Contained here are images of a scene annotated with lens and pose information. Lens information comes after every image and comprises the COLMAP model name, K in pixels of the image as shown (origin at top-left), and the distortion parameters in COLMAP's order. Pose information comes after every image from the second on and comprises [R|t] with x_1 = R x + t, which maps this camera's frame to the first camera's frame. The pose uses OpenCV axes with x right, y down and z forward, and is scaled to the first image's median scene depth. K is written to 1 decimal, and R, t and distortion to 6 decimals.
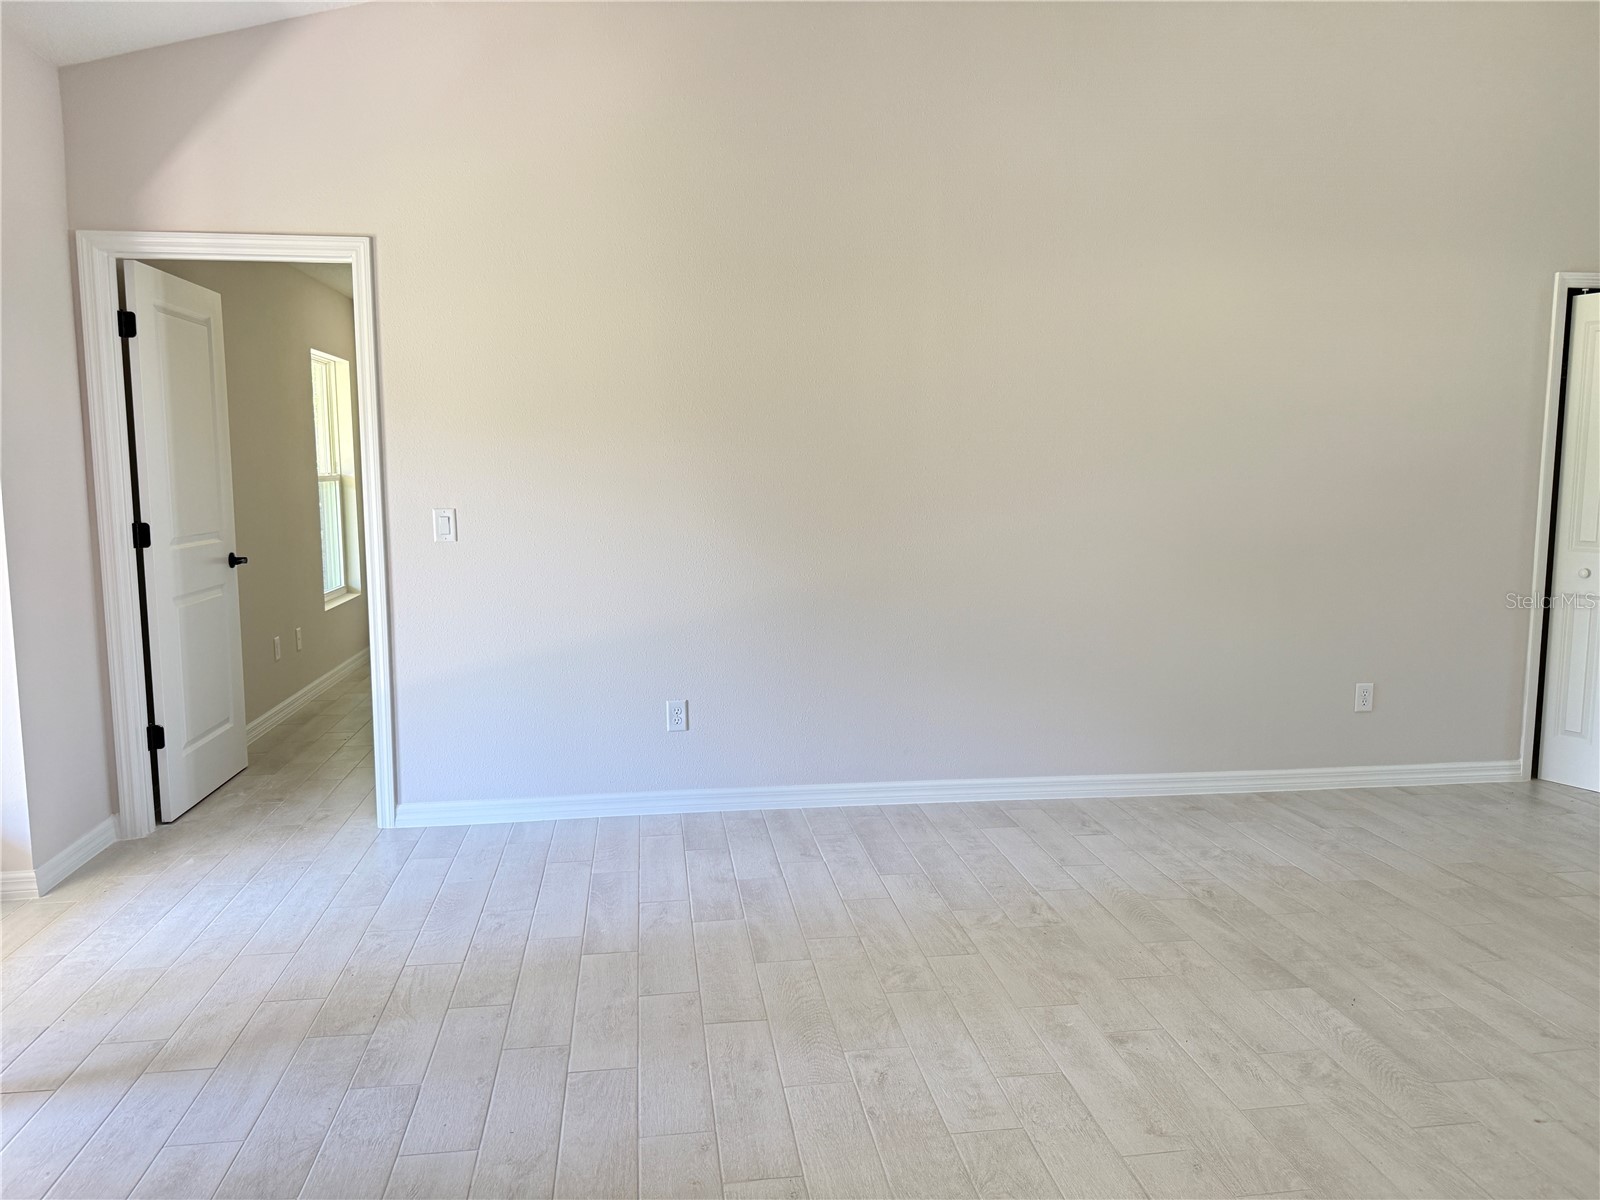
lens RADIAL K [[1132.4, 0, 797.5], [0, 1132.4, 597.6], [0, 0, 1]] dist [0.001469, -0.011379]
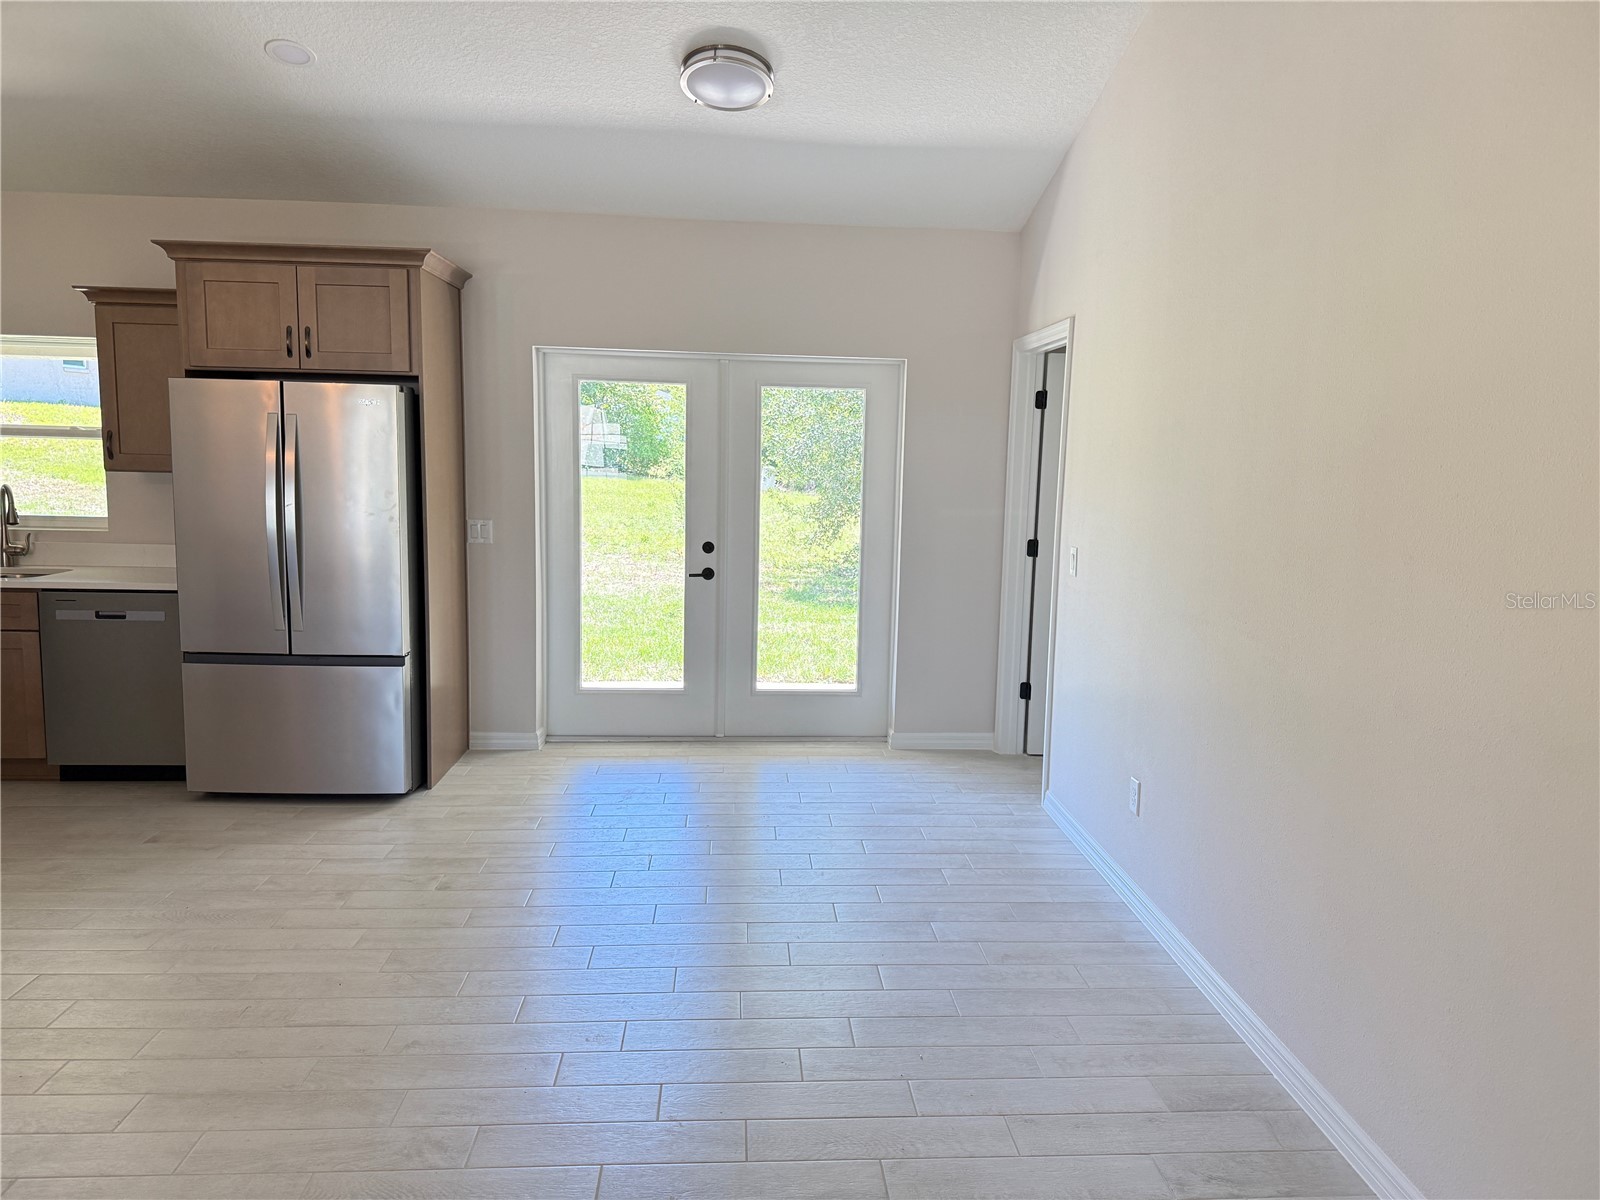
lens RADIAL K [[1132.4, 0, 797.6], [0, 1132.4, 598.7], [0, 0, 1]] dist [0.001469, -0.011379]
pose [[-0.066326, 0.141118, -0.987768, 0.871870], [-0.149221, 0.977413, 0.149658, -0.163216], [0.986577, 0.157322, -0.043771, 0.828034]]
